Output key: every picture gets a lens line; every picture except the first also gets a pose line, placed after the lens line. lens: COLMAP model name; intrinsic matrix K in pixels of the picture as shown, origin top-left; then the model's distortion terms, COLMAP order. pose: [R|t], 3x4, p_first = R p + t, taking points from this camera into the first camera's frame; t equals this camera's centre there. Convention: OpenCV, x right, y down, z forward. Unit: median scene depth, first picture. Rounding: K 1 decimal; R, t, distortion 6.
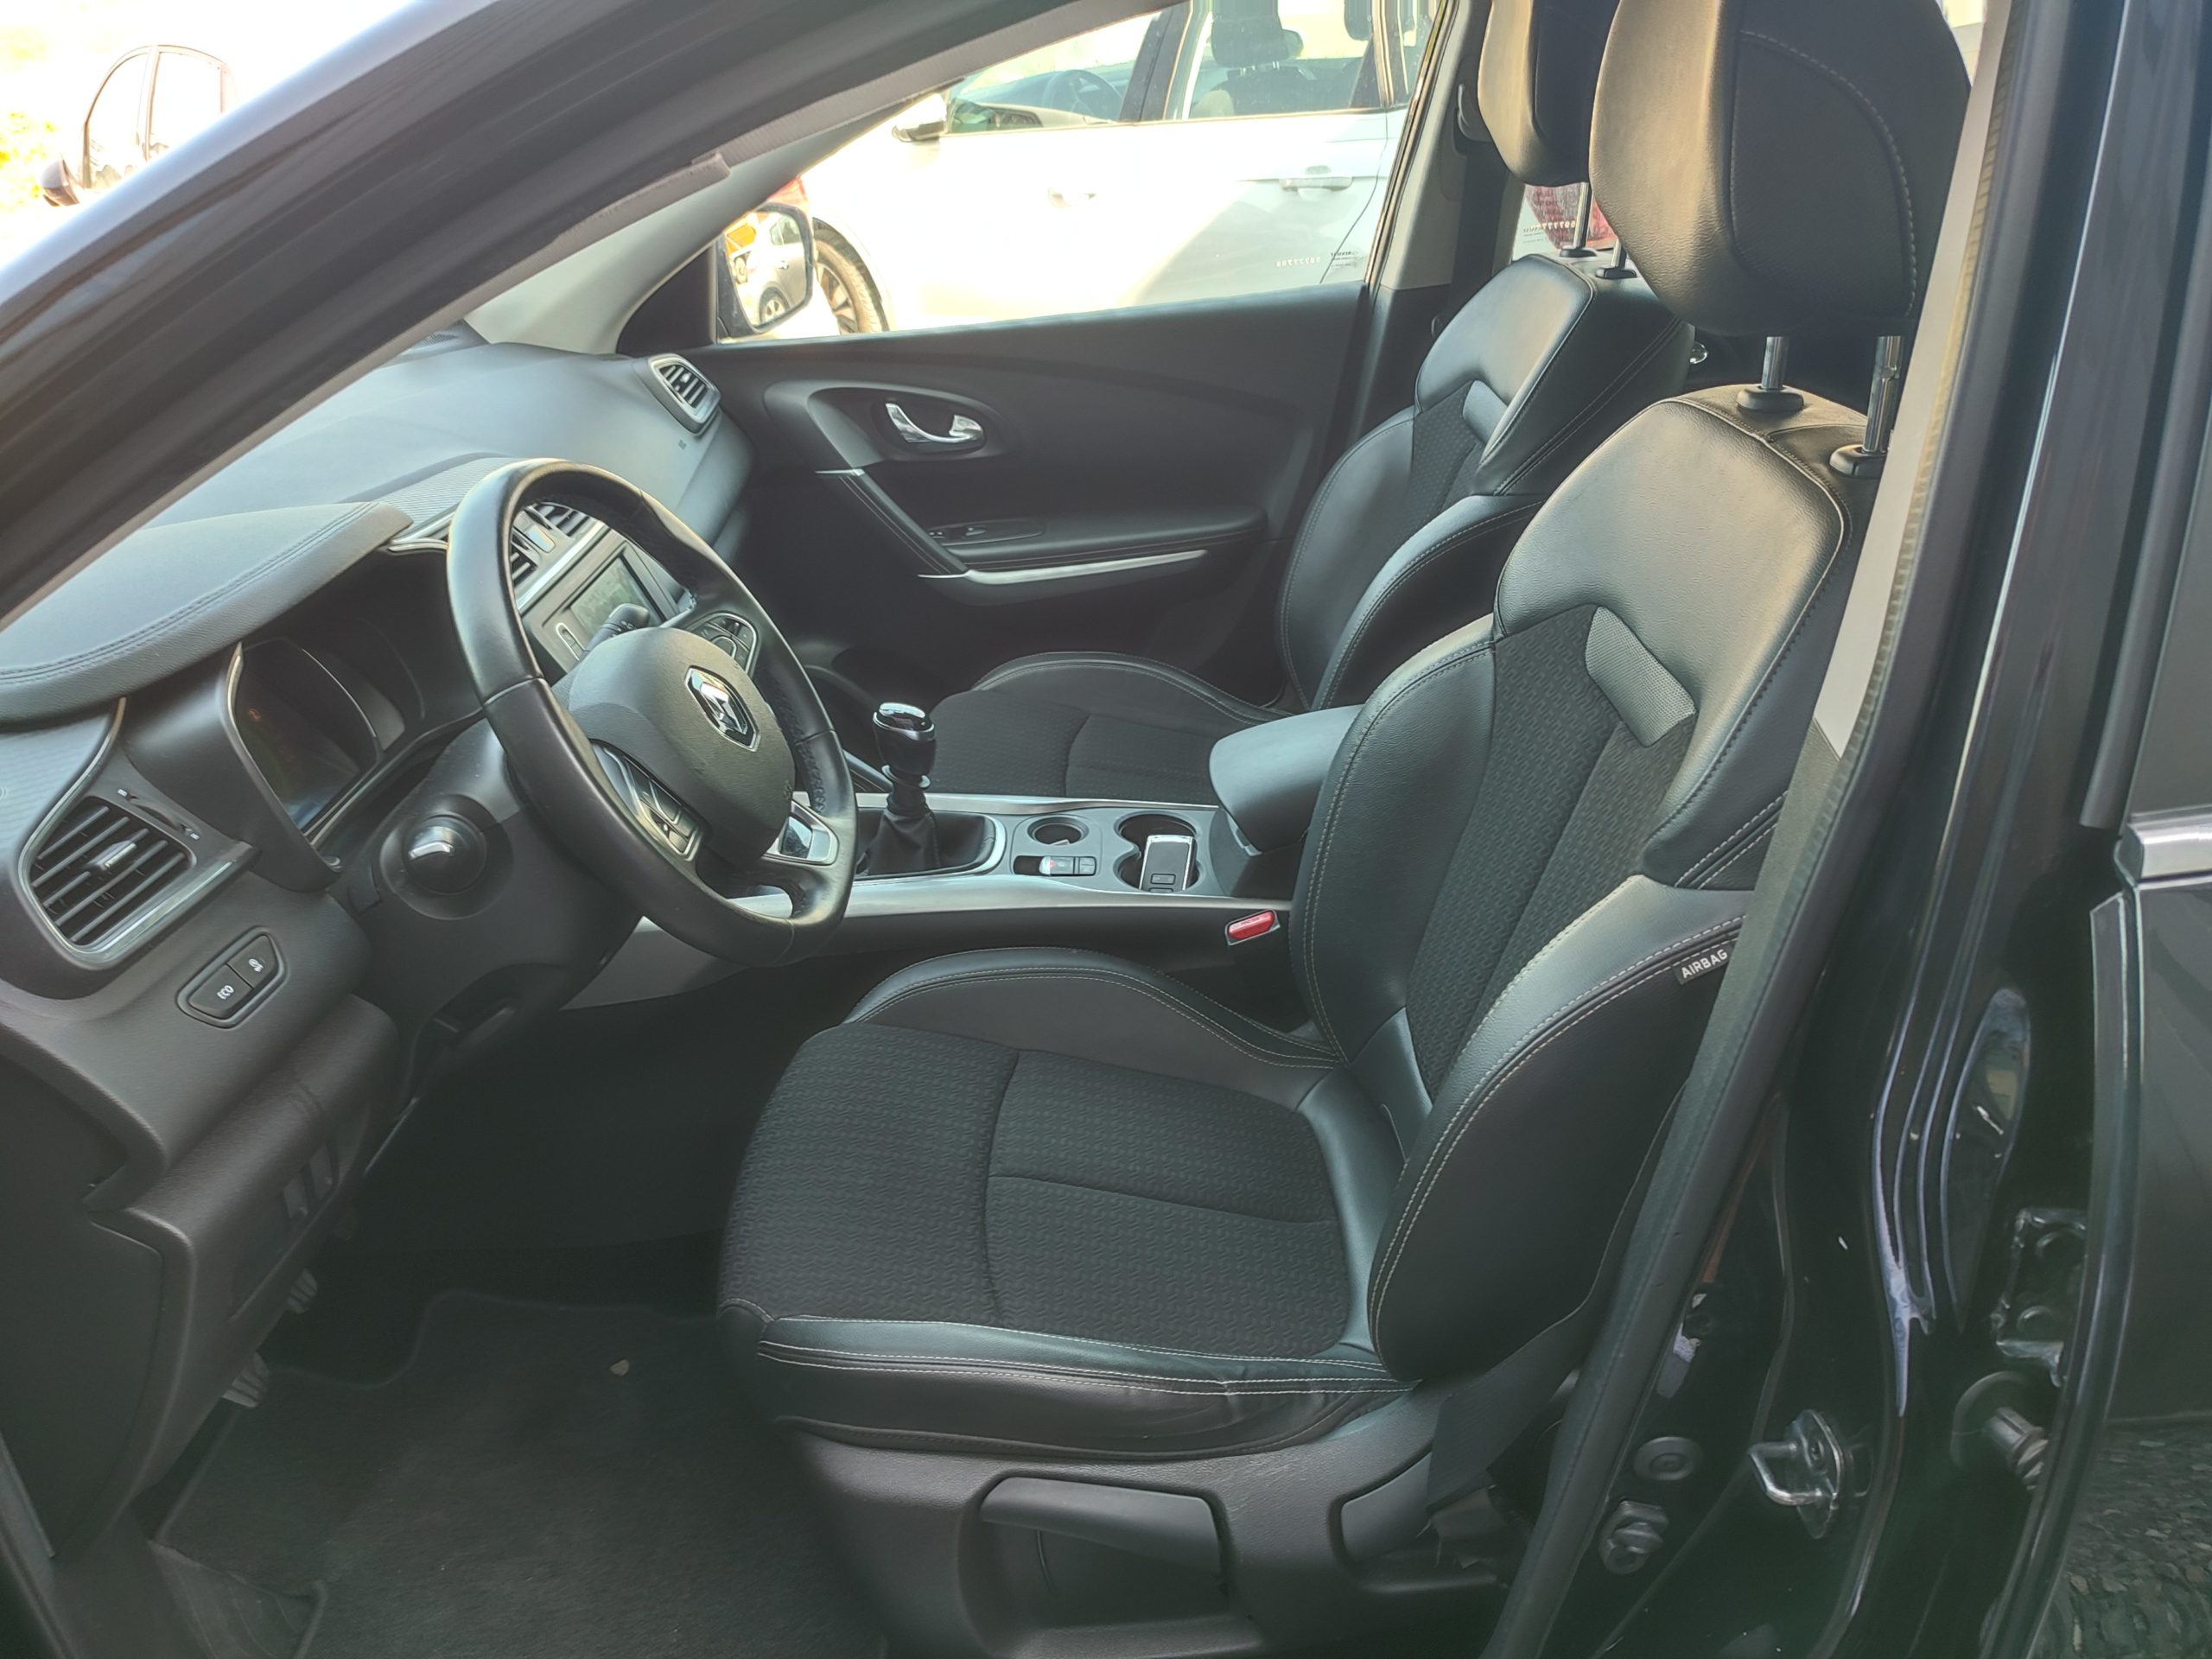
lens RADIAL K [[1582.9, 0, 1086.2], [0, 1582.9, 841.8], [0, 0, 1]] dist [0.037054, -0.034726]
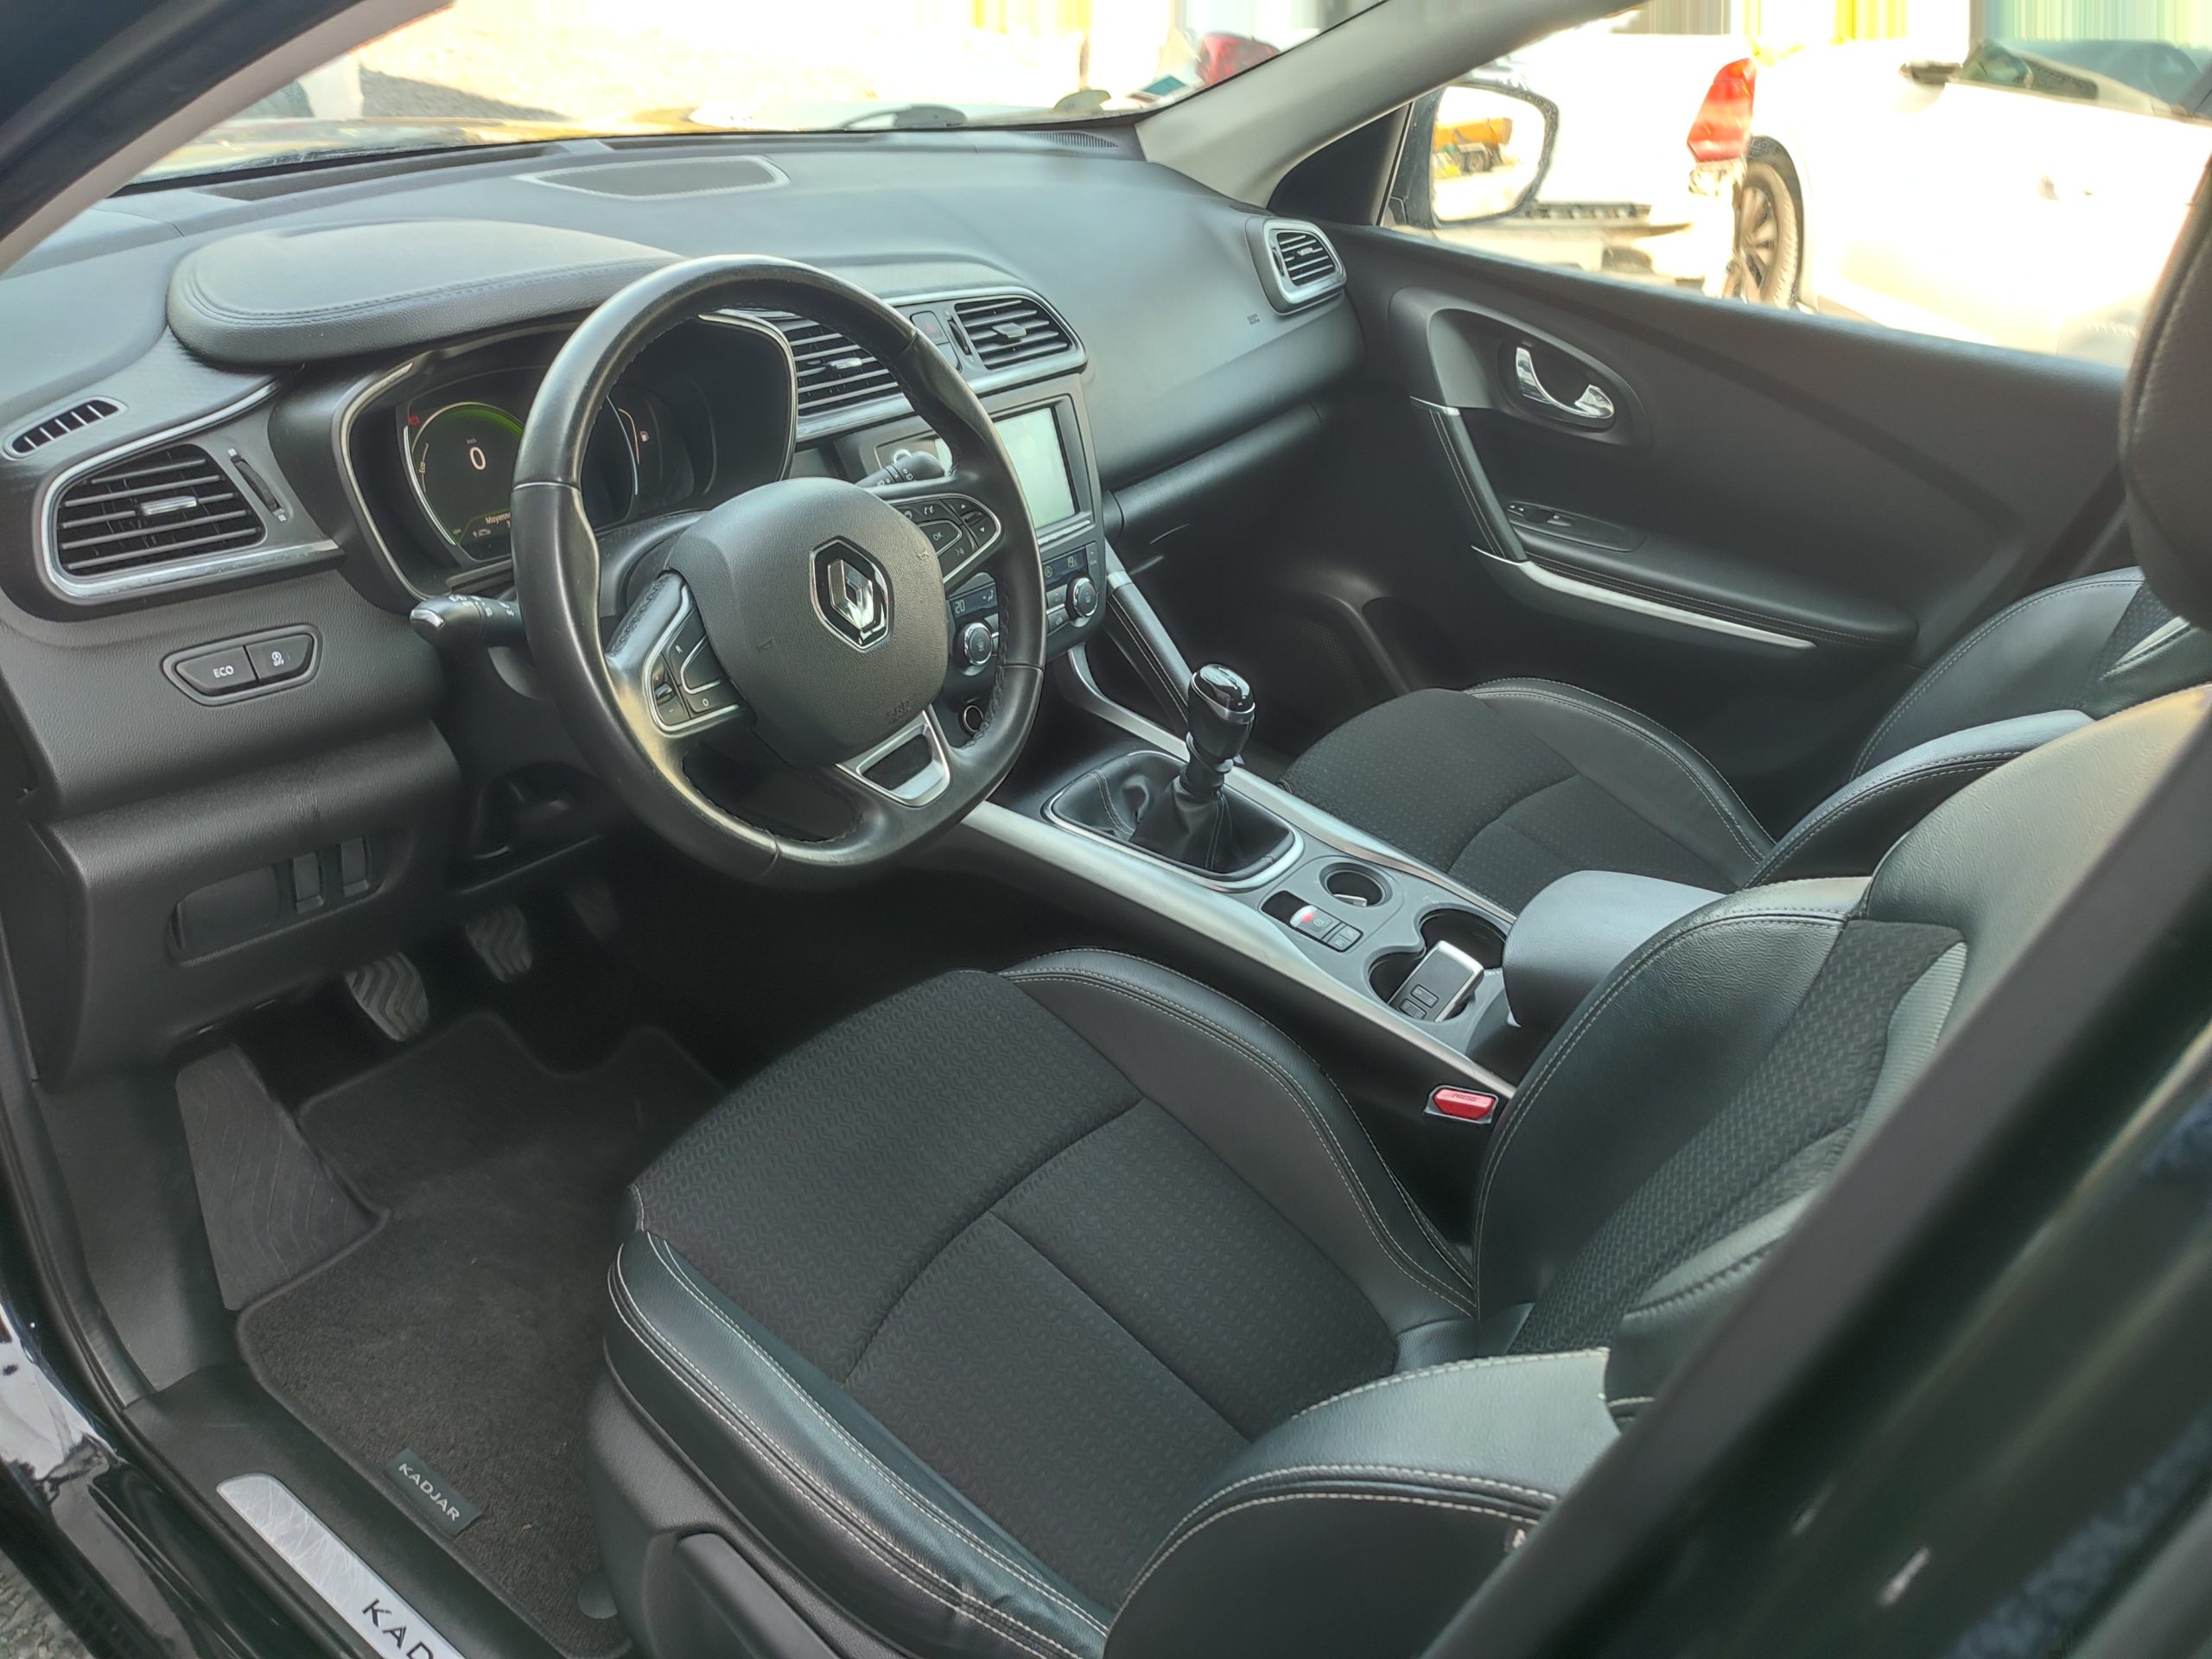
lens RADIAL K [[1582.9, 0, 1121.7], [0, 1582.9, 827.0], [0, 0, 1]] dist [0.037054, -0.034726]
pose [[0.808906, 0.423020, -0.408321, 0.216446], [-0.398837, 0.905075, 0.147538, -0.111655], [0.431972, 0.043509, 0.900837, 0.198913]]
